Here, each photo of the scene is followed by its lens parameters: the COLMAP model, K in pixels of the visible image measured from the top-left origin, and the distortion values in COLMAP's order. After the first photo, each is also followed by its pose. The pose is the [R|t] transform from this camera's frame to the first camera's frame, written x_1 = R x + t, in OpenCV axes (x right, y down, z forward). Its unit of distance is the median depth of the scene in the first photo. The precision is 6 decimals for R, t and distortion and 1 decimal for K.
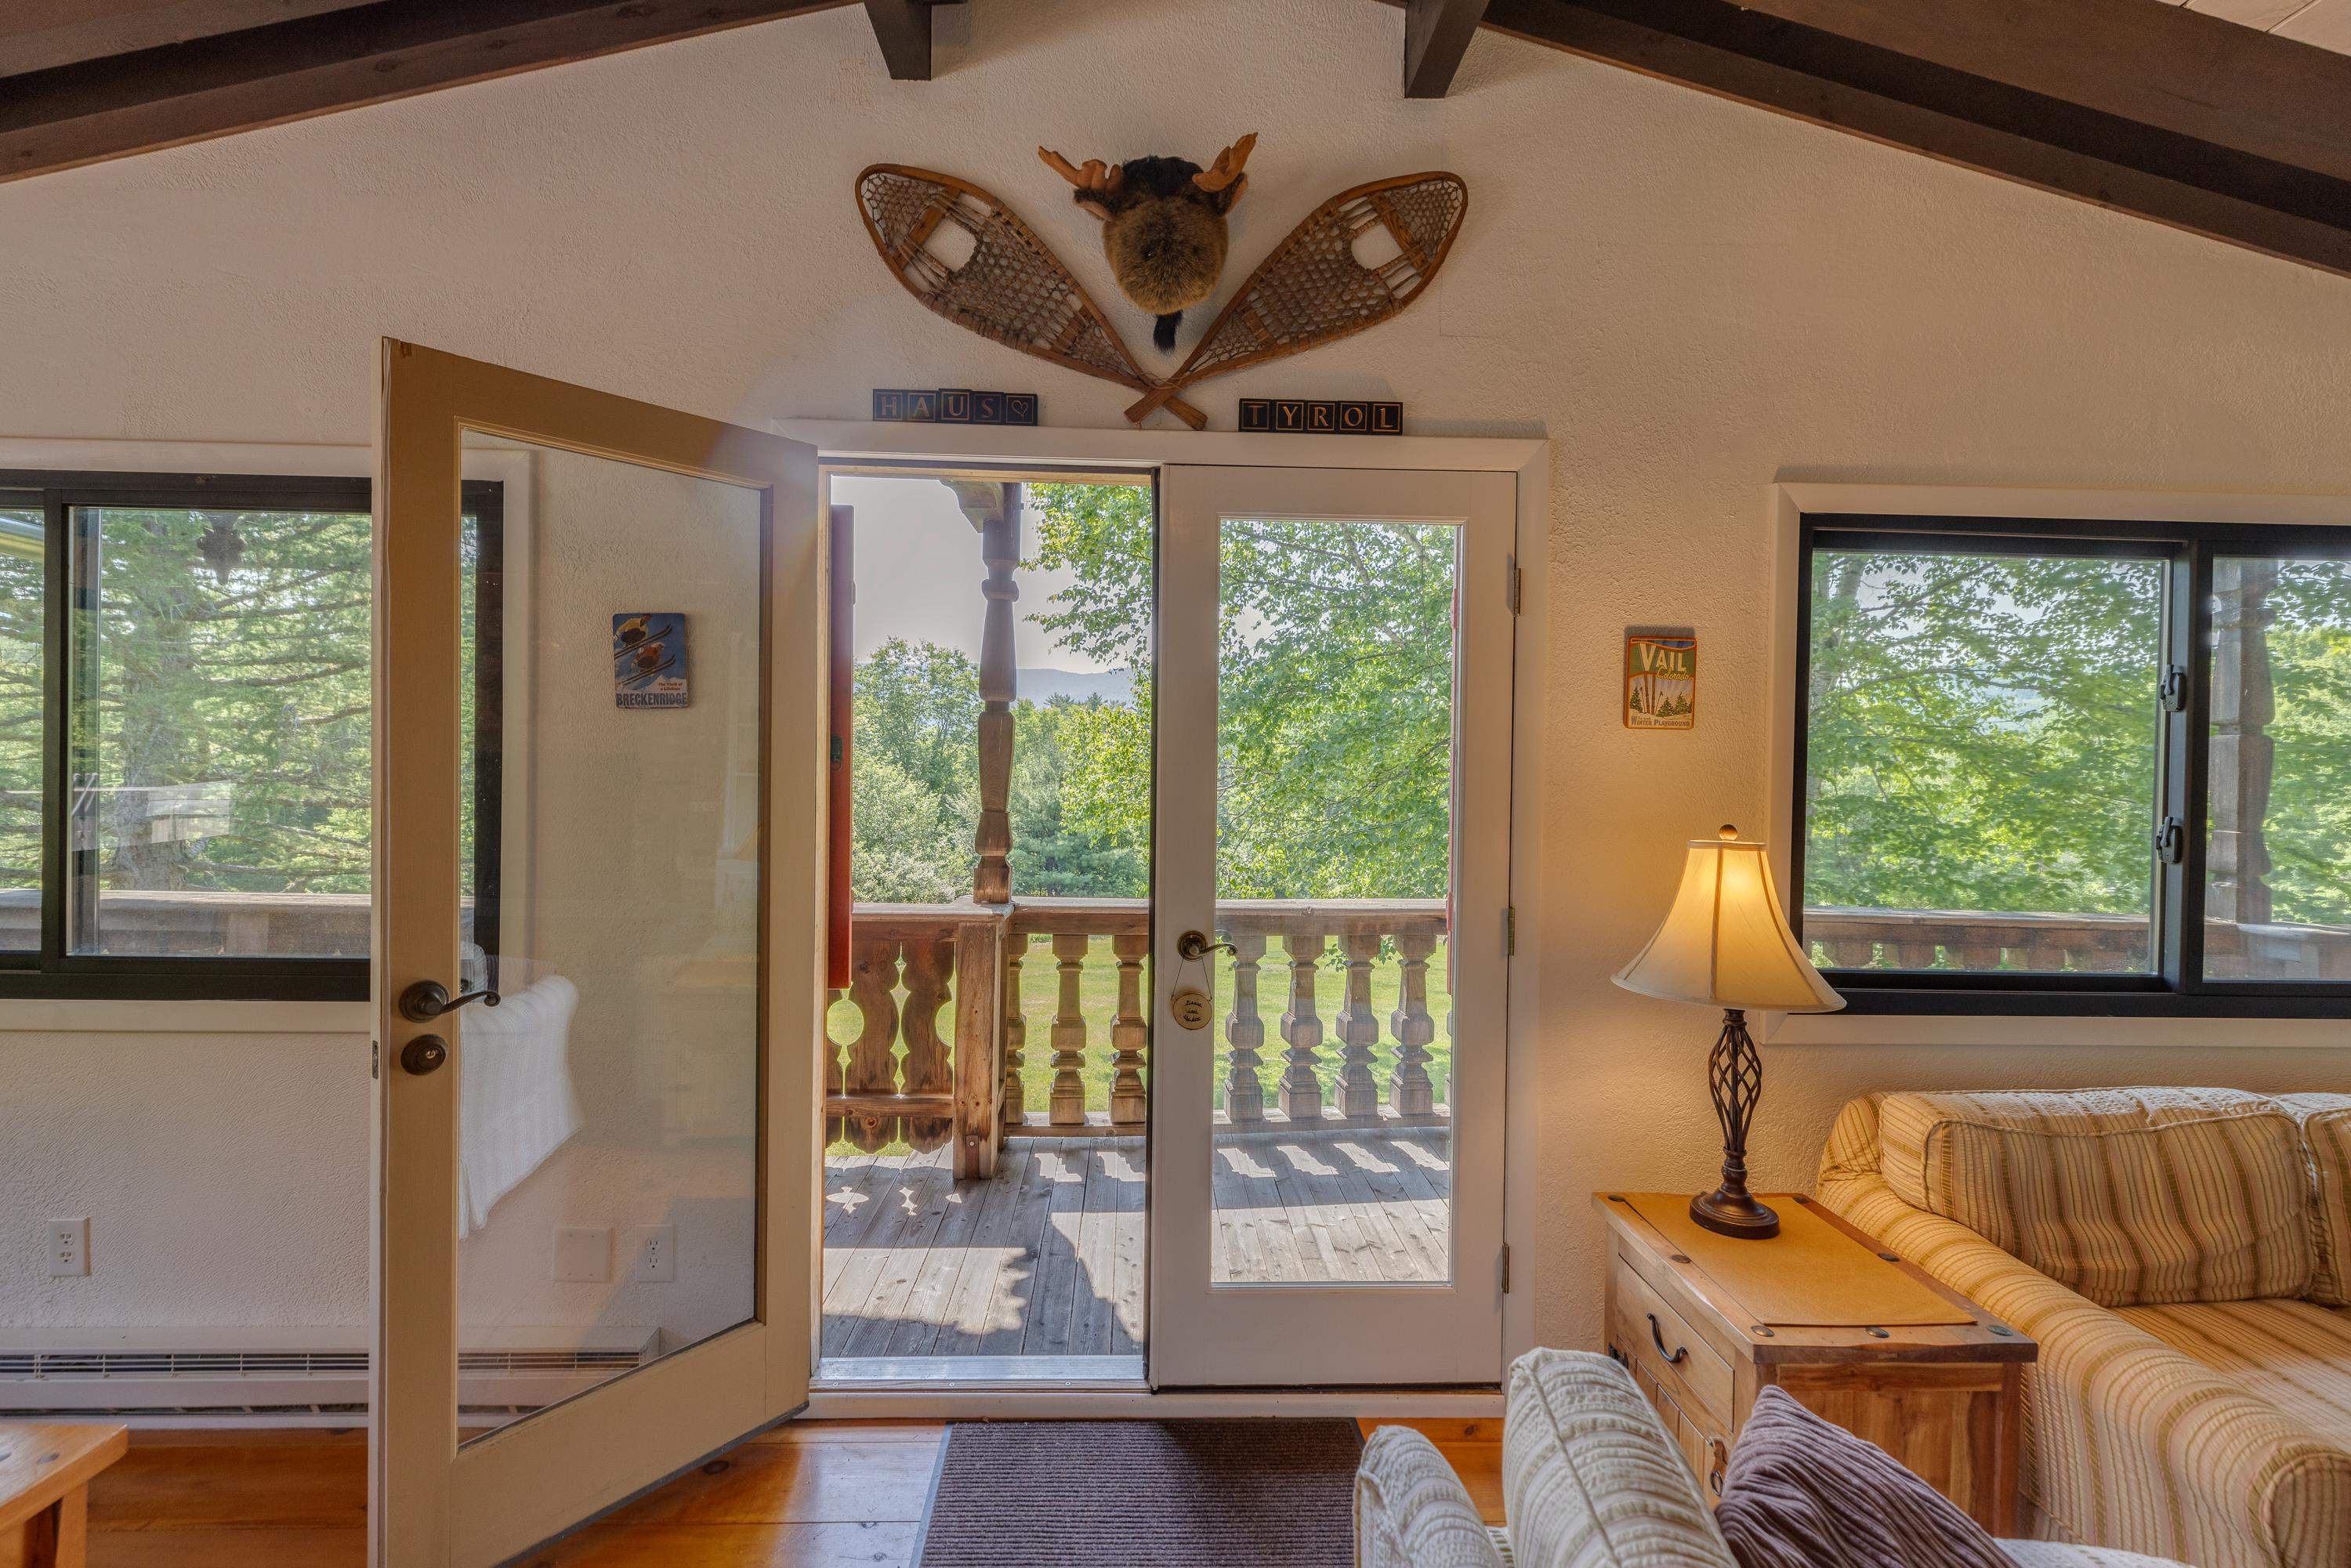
lens RADIAL K [[1069.9, 0, 1177.8], [0, 1069.9, 765.2], [0, 0, 1]] dist [0.004728, -0.000735]
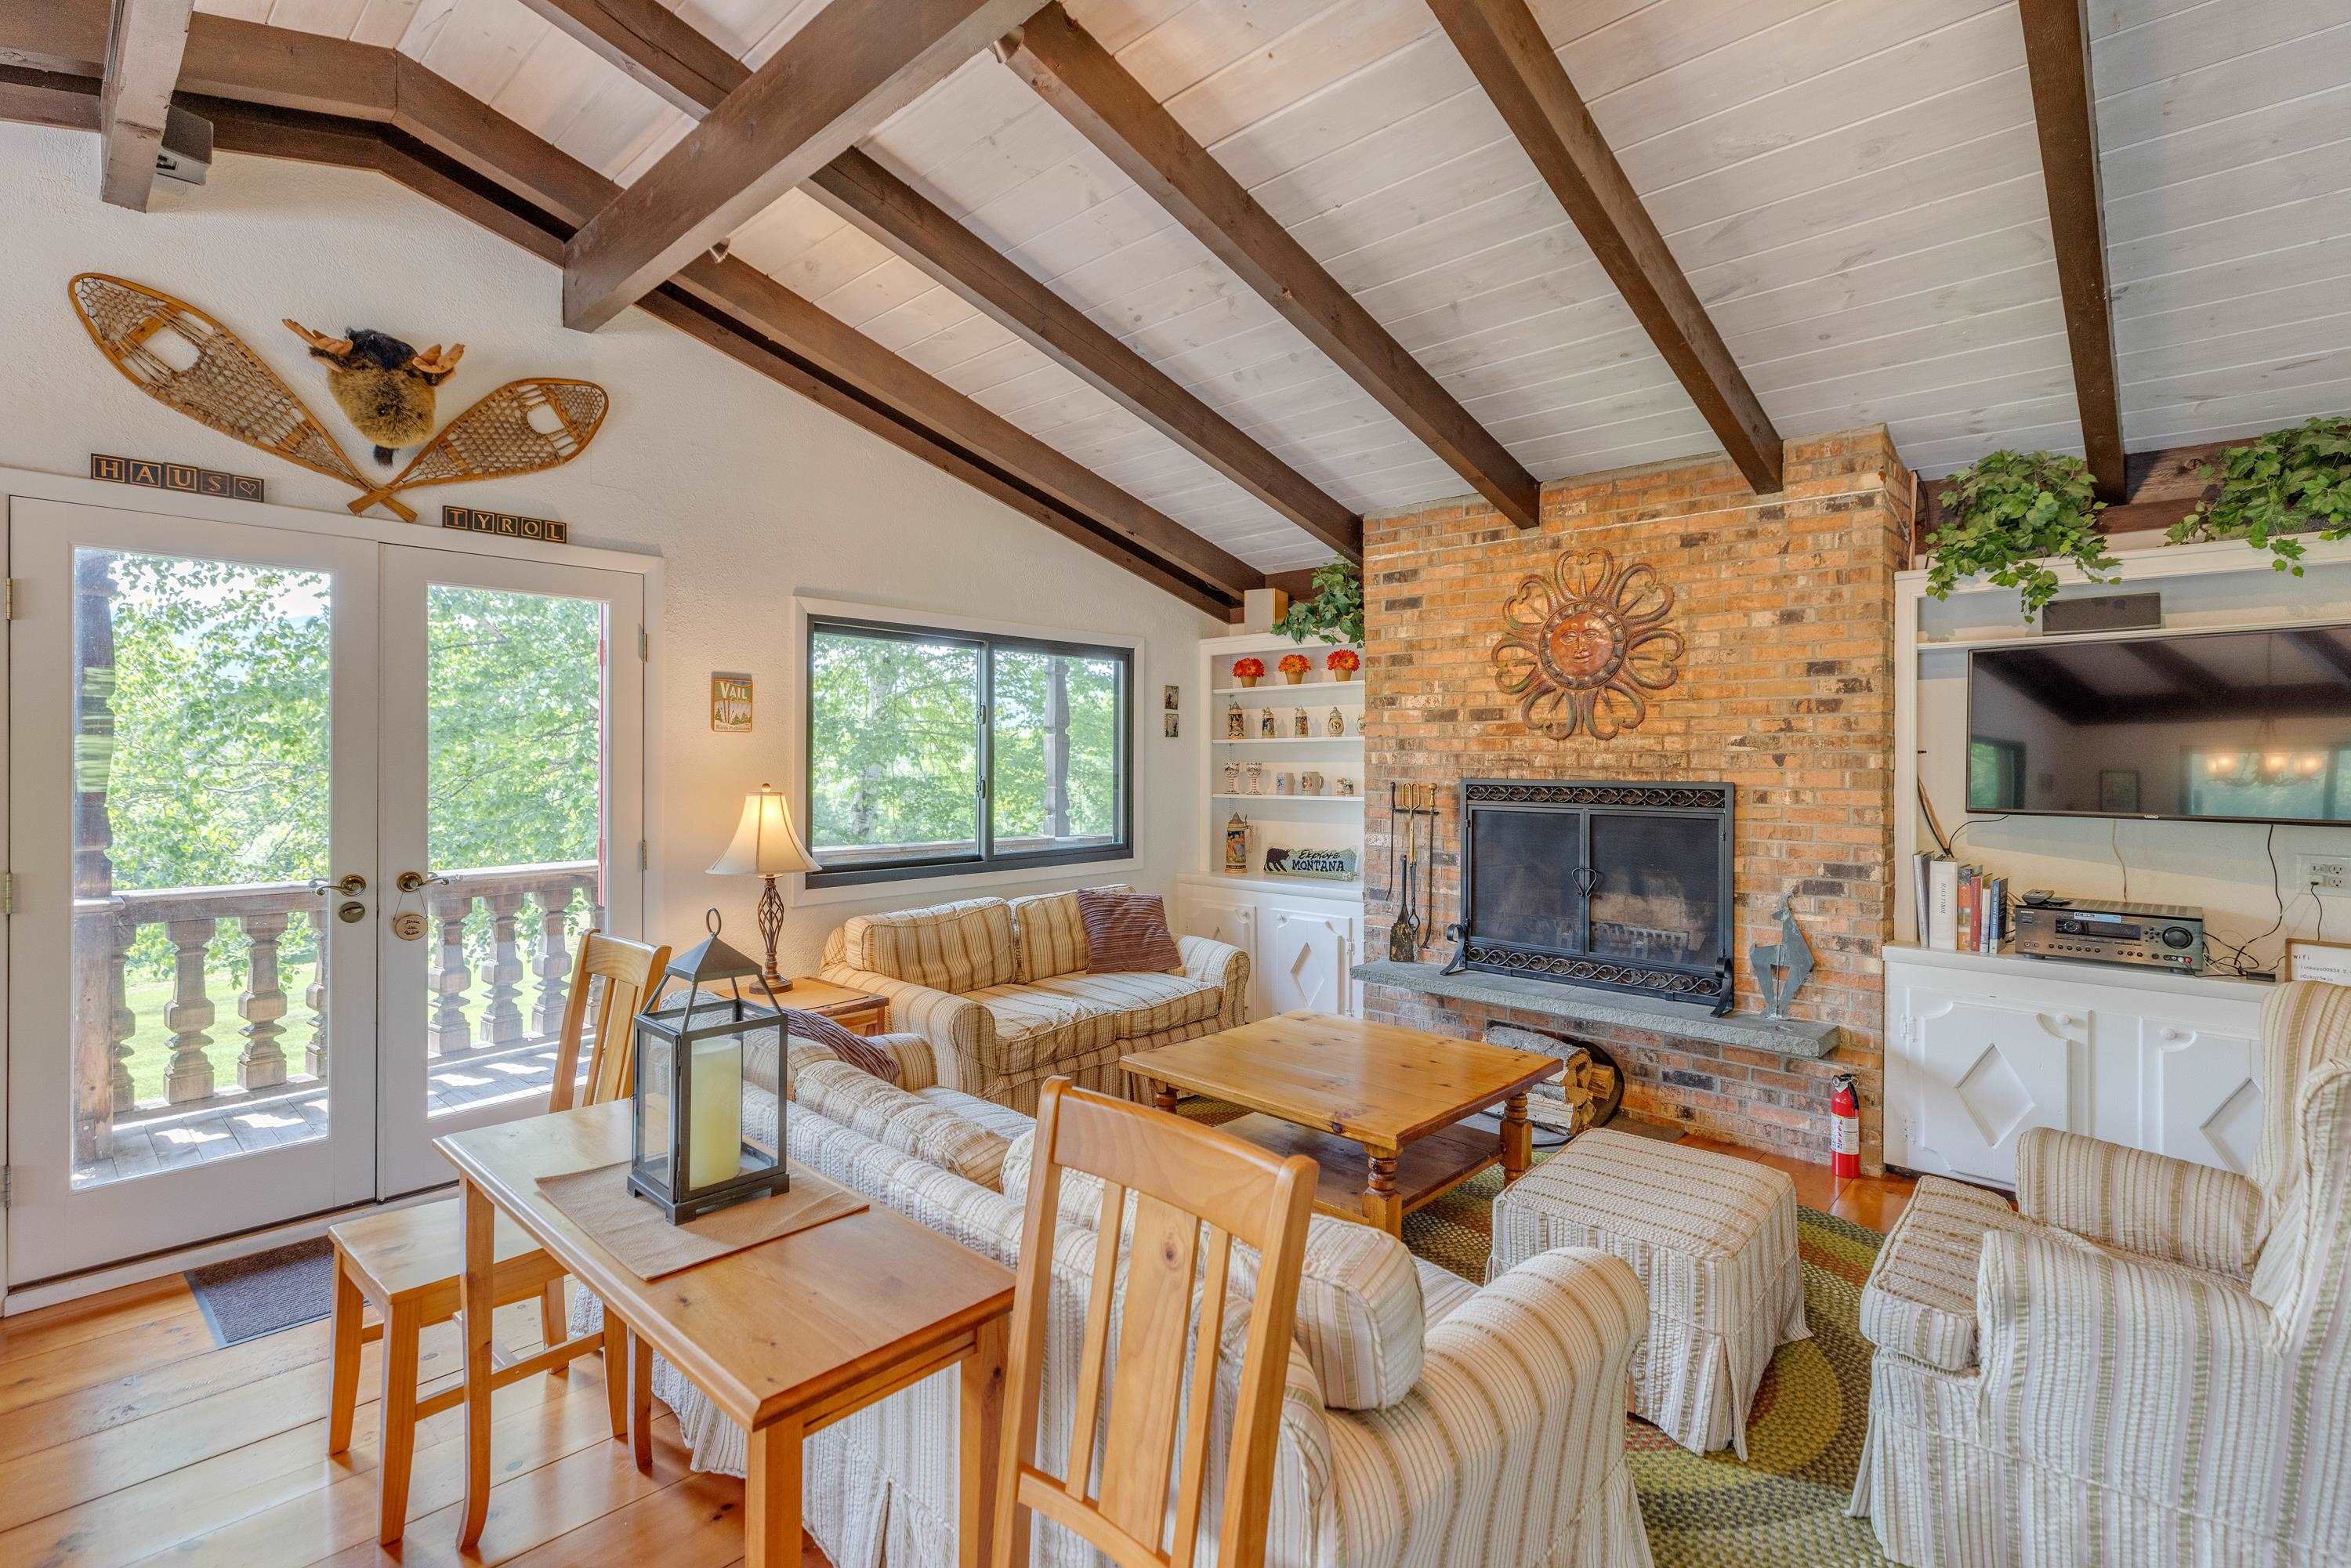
lens RADIAL K [[1069.9, 0, 1156.7], [0, 1069.9, 758.3], [0, 0, 1]] dist [0.004728, -0.000735]
pose [[0.714459, -0.013775, 0.699541, -0.274548], [0.013023, 0.999895, 0.006389, 0.006690], [-0.699556, 0.004545, 0.714563, -0.724093]]
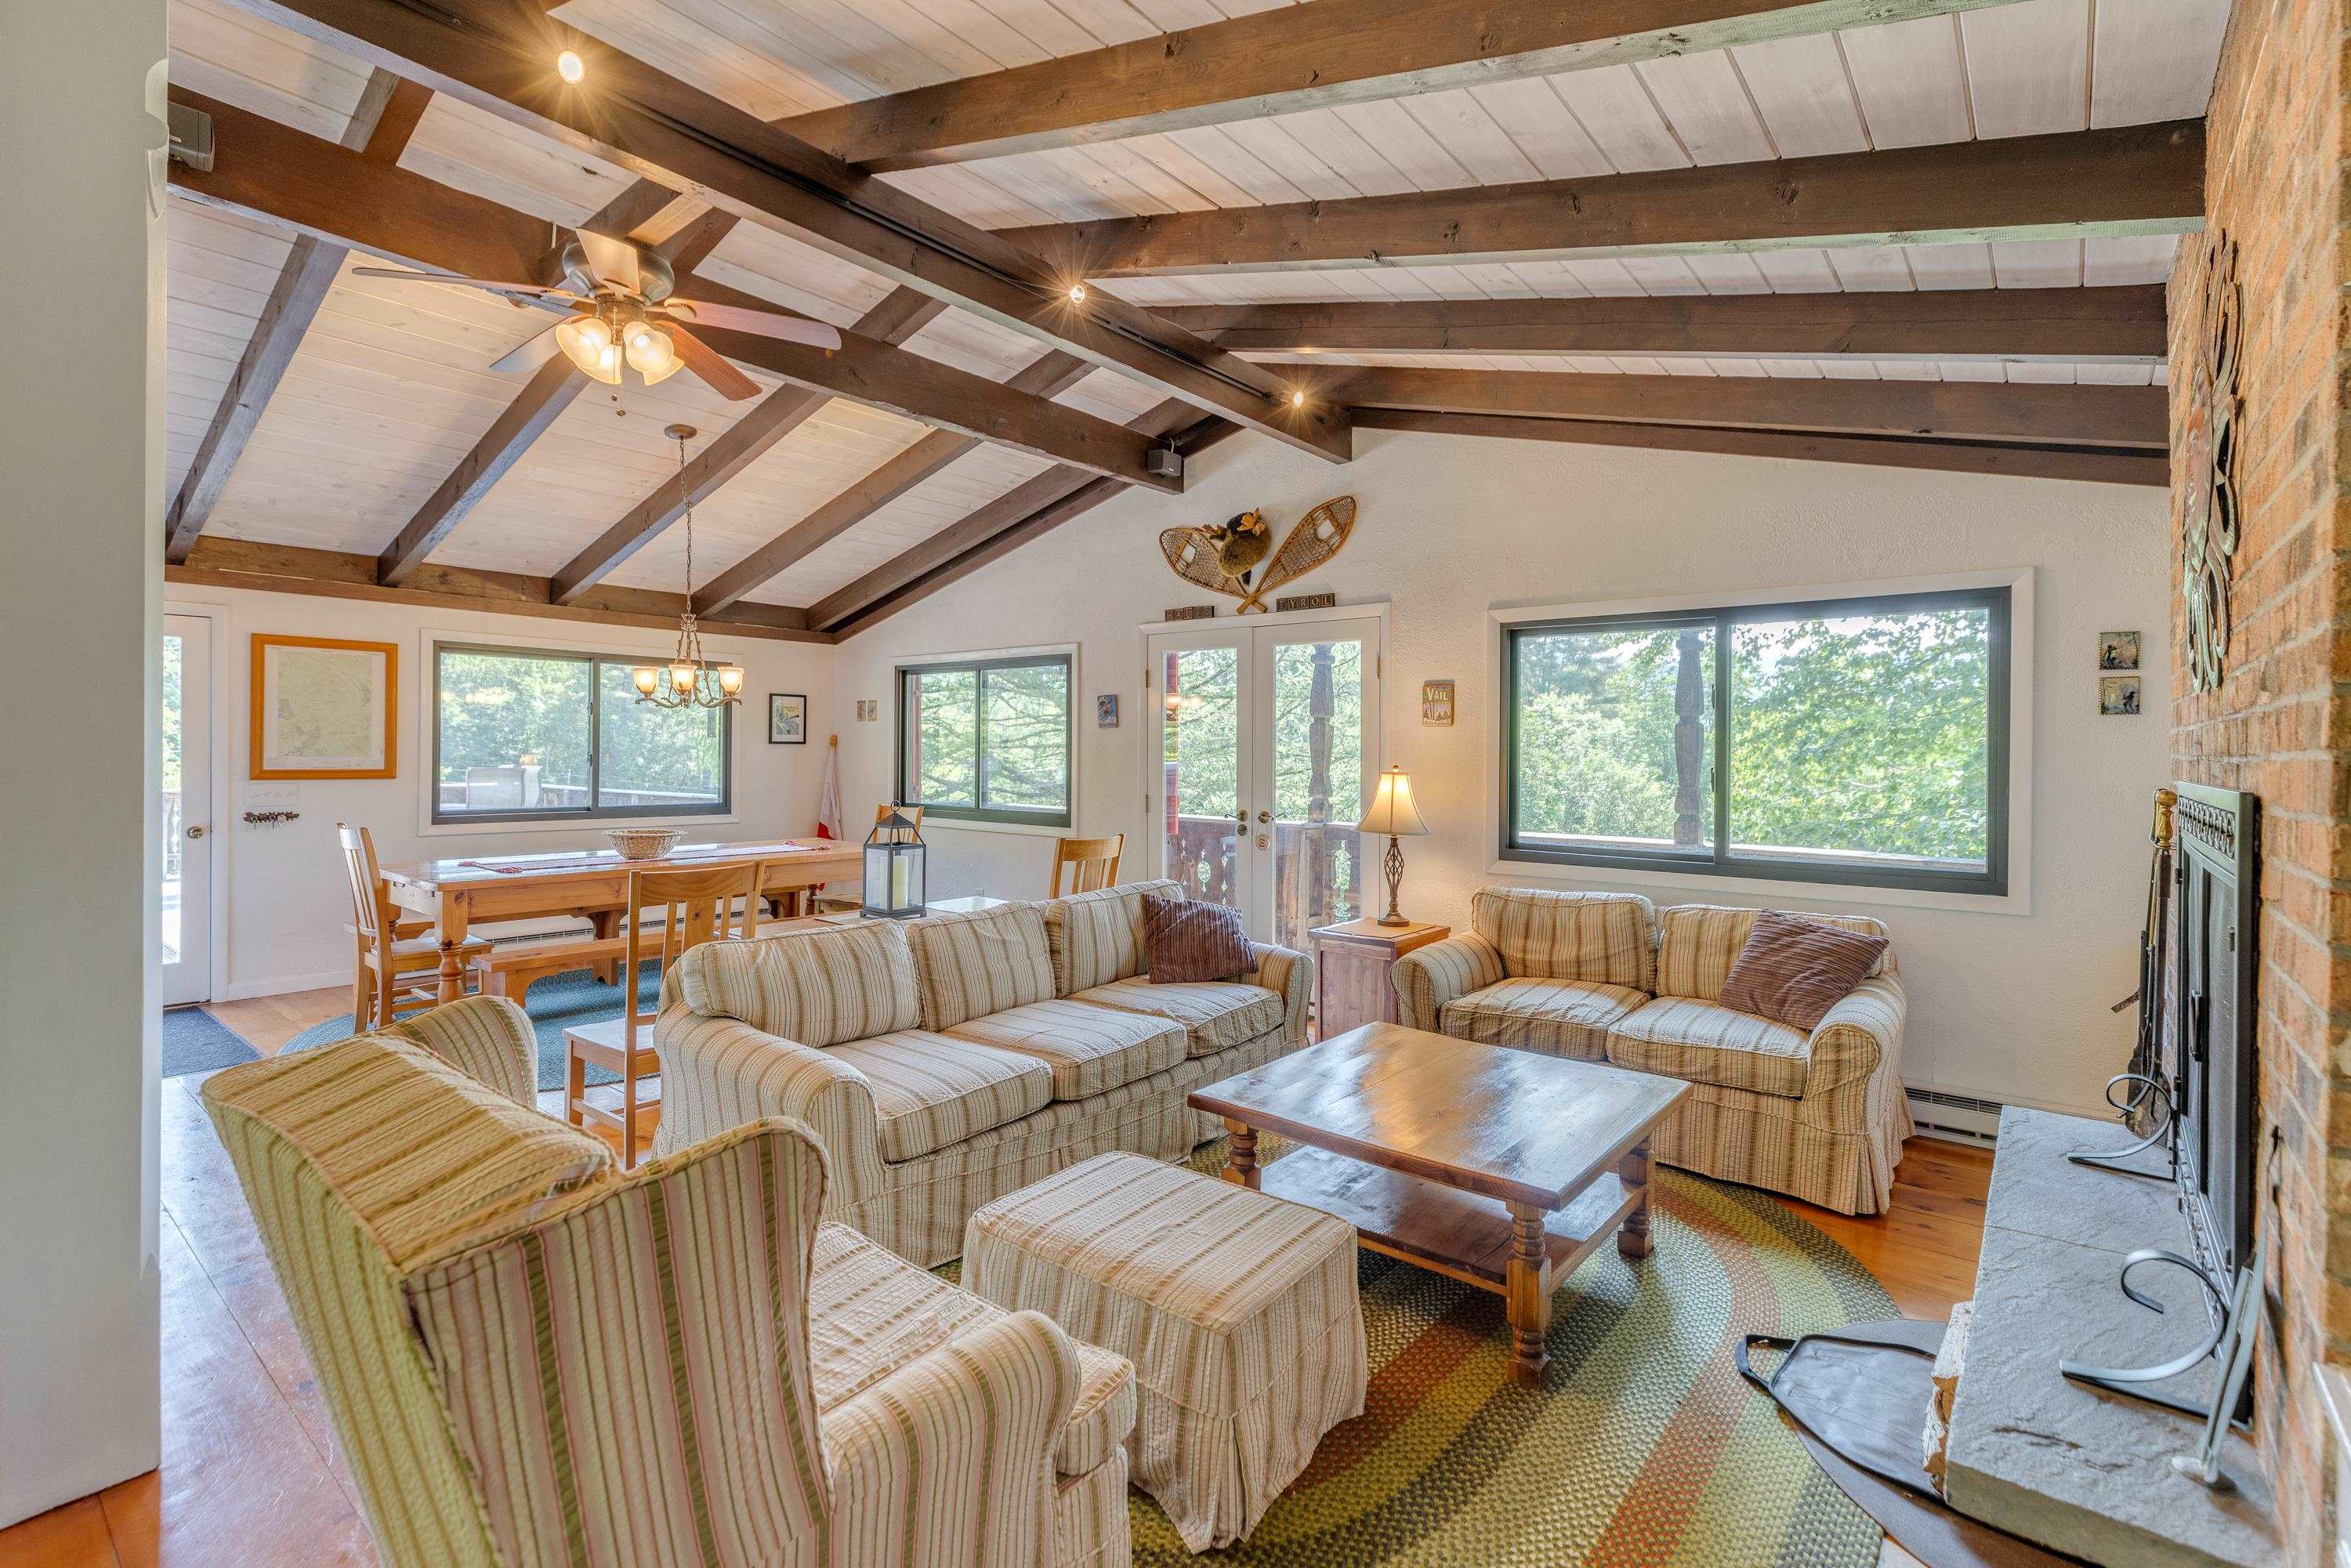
lens RADIAL K [[1069.9, 0, 1155.5], [0, 1069.9, 747.9], [0, 0, 1]] dist [0.004728, -0.000735]
pose [[0.750337, -0.012370, -0.660940, 1.484539], [-0.000876, 0.999805, -0.019706, 0.054515], [0.661055, 0.015365, 0.750180, -1.049475]]
